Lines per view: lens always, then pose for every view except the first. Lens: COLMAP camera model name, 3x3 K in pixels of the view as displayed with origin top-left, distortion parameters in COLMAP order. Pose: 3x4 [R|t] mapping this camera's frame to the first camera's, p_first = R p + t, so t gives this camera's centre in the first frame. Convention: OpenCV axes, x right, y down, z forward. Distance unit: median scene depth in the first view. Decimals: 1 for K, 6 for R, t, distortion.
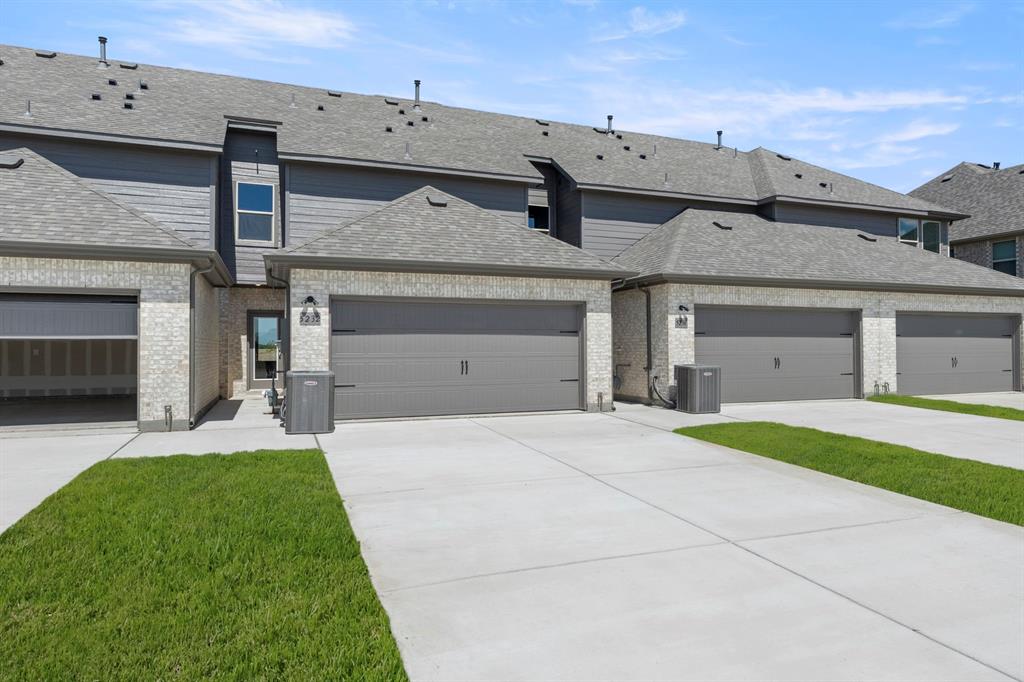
lens RADIAL K [[532.6, 0, 510.2], [0, 532.6, 337.4], [0, 0, 1]] dist [0.000303, 0.000366]
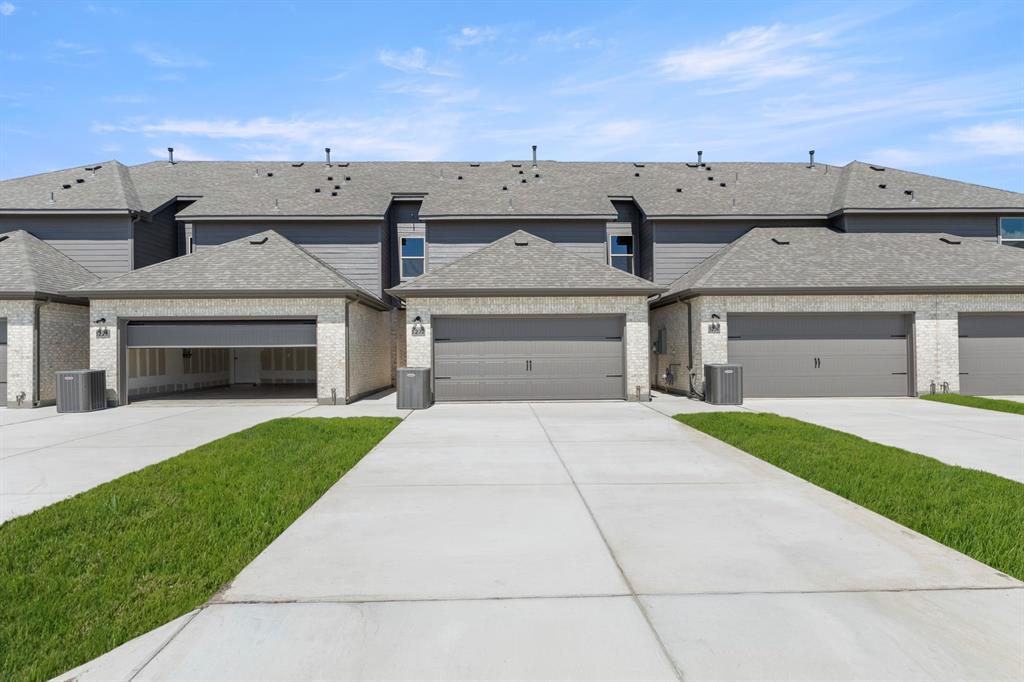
lens RADIAL K [[427.8, 0, 511.0], [0, 427.8, 342.4], [0, 0, 1]] dist [0.003046, -0.000193]
pose [[0.958468, -0.011990, -0.284947, 0.138266], [0.011381, 0.999928, -0.003794, 0.001177], [0.284971, 0.000394, 0.958536, -0.038416]]
